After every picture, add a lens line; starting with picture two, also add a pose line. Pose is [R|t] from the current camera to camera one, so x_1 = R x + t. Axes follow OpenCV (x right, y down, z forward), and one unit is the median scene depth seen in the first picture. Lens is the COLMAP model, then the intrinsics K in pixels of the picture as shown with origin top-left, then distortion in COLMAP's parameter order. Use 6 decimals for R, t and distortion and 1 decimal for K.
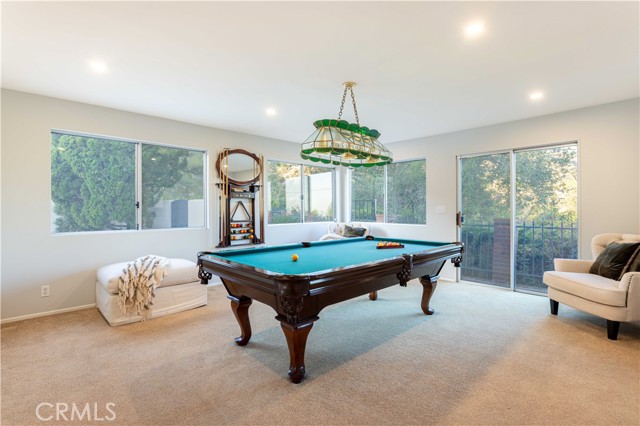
lens RADIAL K [[308.3, 0, 319.6], [0, 308.3, 212.5], [0, 0, 1]] dist [-0.017093, 0.006944]
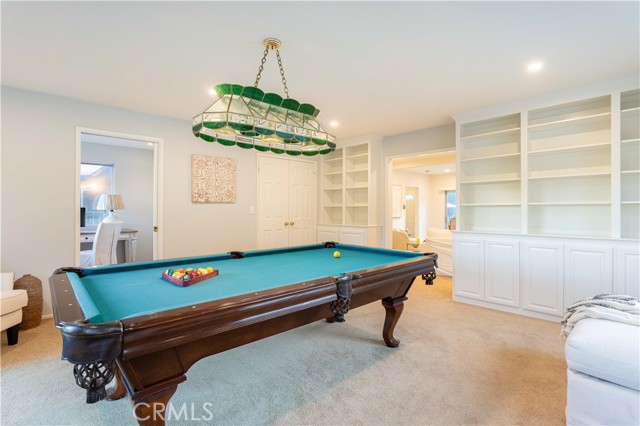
lens RADIAL K [[308.3, 0, 320.3], [0, 308.3, 210.9], [0, 0, 1]] dist [-0.017093, 0.006944]
pose [[0.999872, 0.004612, -0.015316, 0.199386], [-0.004554, 0.999982, 0.003820, -0.013530], [0.015333, -0.003750, 0.999875, 0.237114]]
